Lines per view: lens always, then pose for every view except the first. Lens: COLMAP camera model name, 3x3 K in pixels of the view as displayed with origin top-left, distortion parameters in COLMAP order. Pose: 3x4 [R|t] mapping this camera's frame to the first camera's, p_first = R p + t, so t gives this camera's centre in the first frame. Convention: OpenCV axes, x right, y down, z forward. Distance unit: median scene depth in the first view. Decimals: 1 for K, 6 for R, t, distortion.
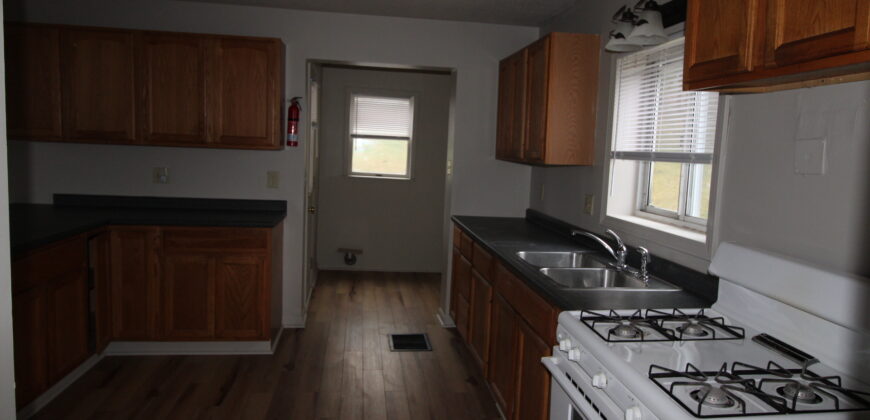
lens RADIAL K [[554.5, 0, 436.3], [0, 554.5, 198.4], [0, 0, 1]] dist [-0.001882, -0.001920]
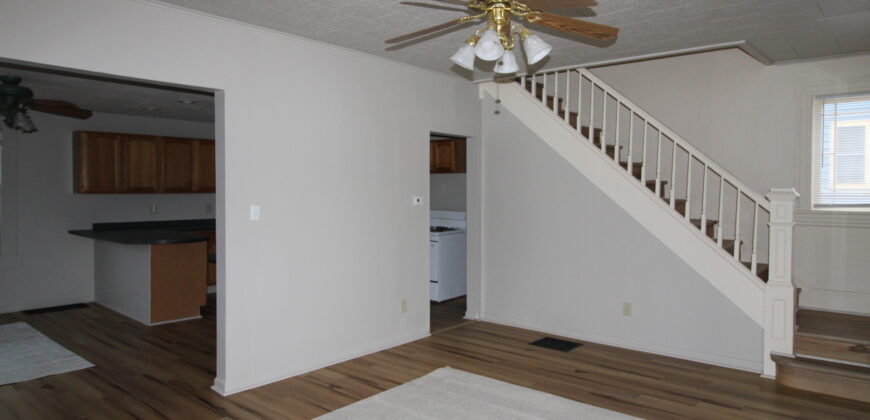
lens RADIAL K [[554.5, 0, 436.3], [0, 554.5, 198.4], [0, 0, 1]] dist [-0.001882, -0.001920]
pose [[0.745752, -0.049472, 0.664384, -0.992567], [0.088001, 0.995816, -0.024626, 0.049451], [-0.660386, 0.076832, 0.746985, -0.989444]]
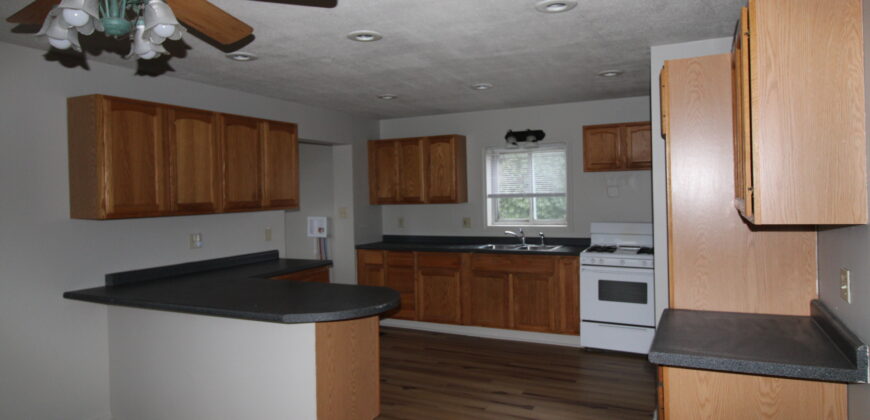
lens RADIAL K [[554.5, 0, 436.3], [0, 554.5, 198.4], [0, 0, 1]] dist [-0.001882, -0.001920]
pose [[0.549137, -0.059749, 0.833594, -1.095543], [0.125243, 0.992061, -0.011397, -0.052176], [-0.826294, 0.110661, 0.552261, 0.018933]]
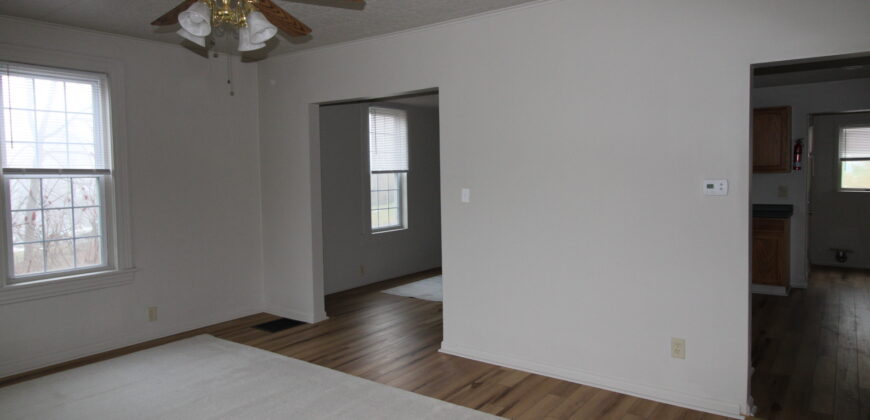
lens RADIAL K [[554.5, 0, 436.3], [0, 554.5, 198.4], [0, 0, 1]] dist [-0.001882, -0.001920]
pose [[0.714530, -0.021381, -0.699278, 0.105408], [-0.017081, 0.998702, -0.047990, 0.079190], [0.699396, 0.046235, 0.713237, -0.825084]]
